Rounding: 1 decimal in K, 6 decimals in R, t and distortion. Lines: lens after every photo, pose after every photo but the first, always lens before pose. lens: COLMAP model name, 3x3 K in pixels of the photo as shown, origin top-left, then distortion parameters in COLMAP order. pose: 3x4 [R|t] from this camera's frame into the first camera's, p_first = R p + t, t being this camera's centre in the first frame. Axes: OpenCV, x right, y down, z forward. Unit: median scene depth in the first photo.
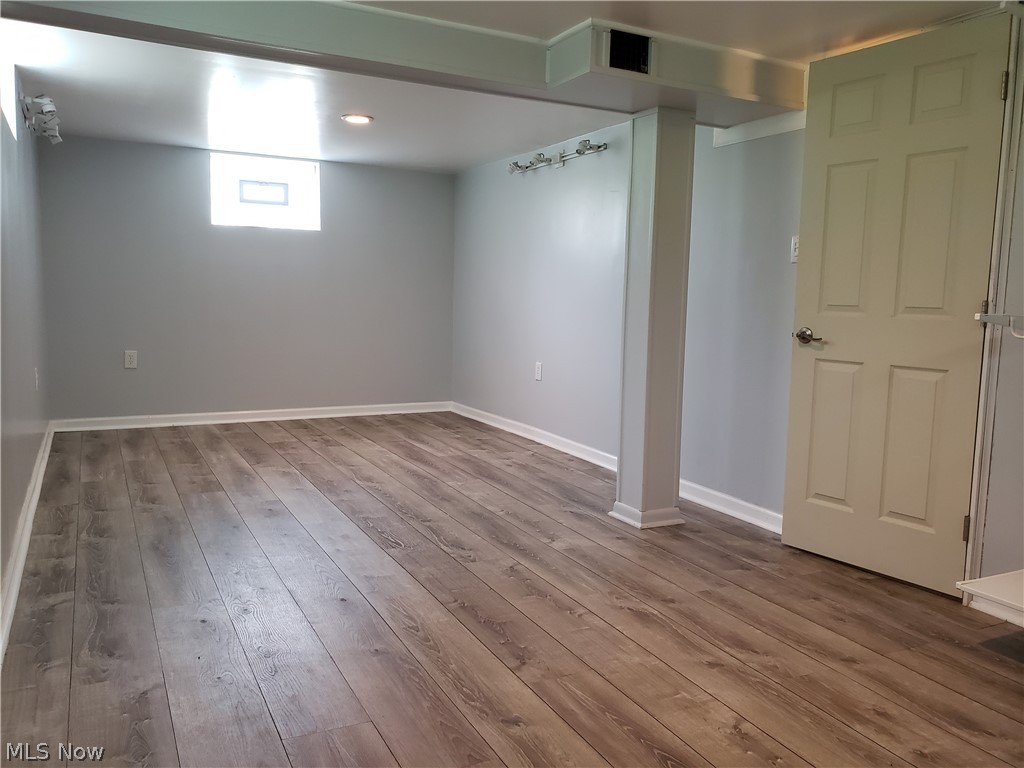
lens RADIAL K [[796.4, 0, 494.4], [0, 796.4, 382.7], [0, 0, 1]] dist [-0.087565, 0.112395]
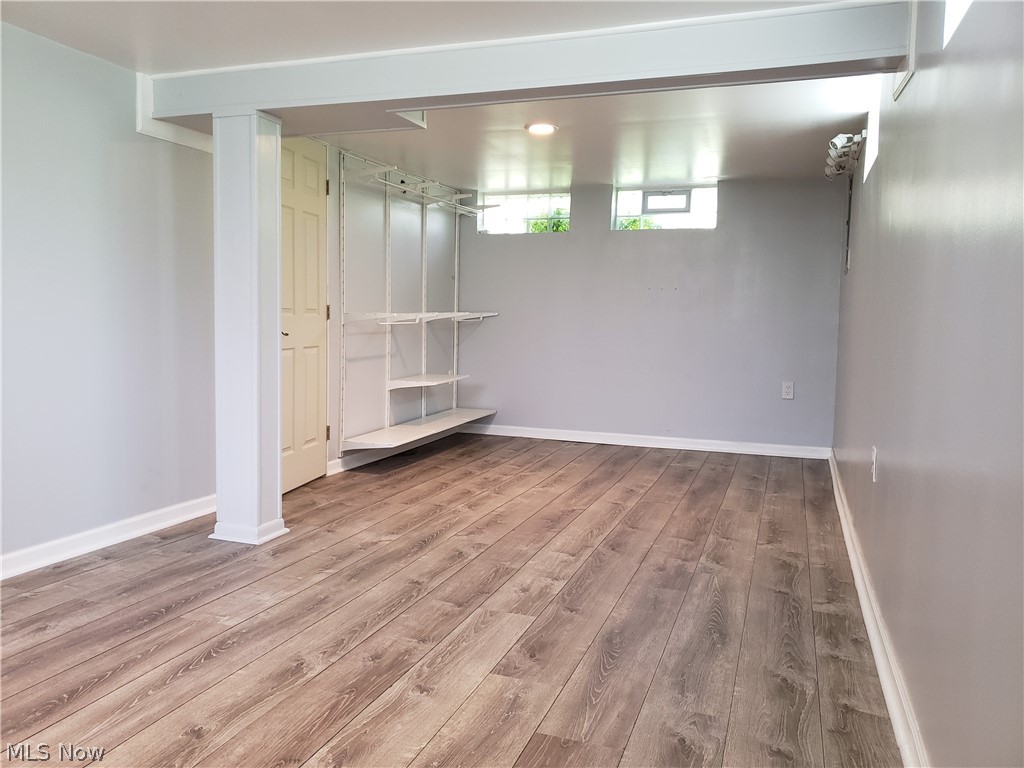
lens RADIAL K [[796.4, 0, 494.4], [0, 796.4, 382.7], [0, 0, 1]] dist [-0.087565, 0.112395]
pose [[-0.673352, -0.106333, 0.731636, -0.826026], [0.053817, 0.979928, 0.191948, -0.215461], [-0.737361, 0.168623, -0.654114, 1.634253]]
